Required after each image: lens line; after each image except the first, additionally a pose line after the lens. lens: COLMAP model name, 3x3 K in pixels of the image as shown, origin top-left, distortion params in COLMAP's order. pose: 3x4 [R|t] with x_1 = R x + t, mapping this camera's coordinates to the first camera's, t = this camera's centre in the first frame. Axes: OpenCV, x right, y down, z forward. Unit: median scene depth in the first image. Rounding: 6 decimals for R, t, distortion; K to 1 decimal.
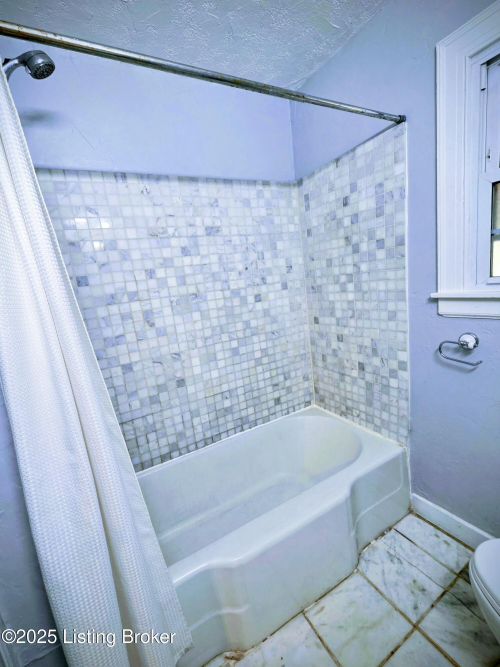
lens RADIAL K [[295.1, 0, 254.6], [0, 295.1, 334.6], [0, 0, 1]] dist [0.003865, 0.000107]
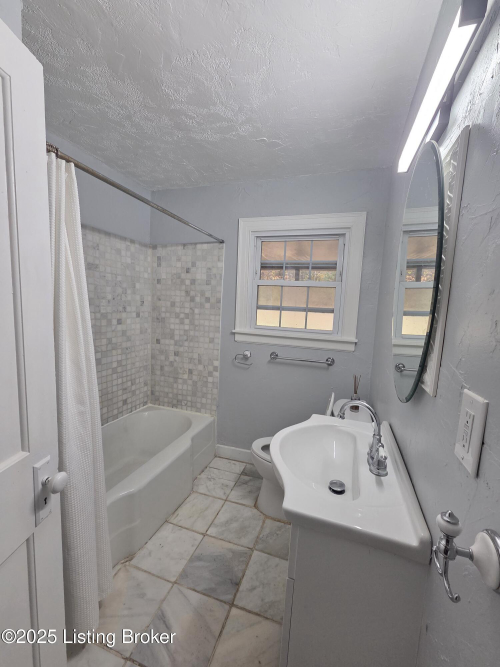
lens RADIAL K [[295.1, 0, 254.6], [0, 295.1, 334.6], [0, 0, 1]] dist [0.003865, 0.000107]
pose [[0.731619, 0.080012, 0.677002, -0.465534], [-0.009102, 0.994146, -0.107657, 0.076351], [-0.681653, 0.072602, 0.728065, -0.398121]]
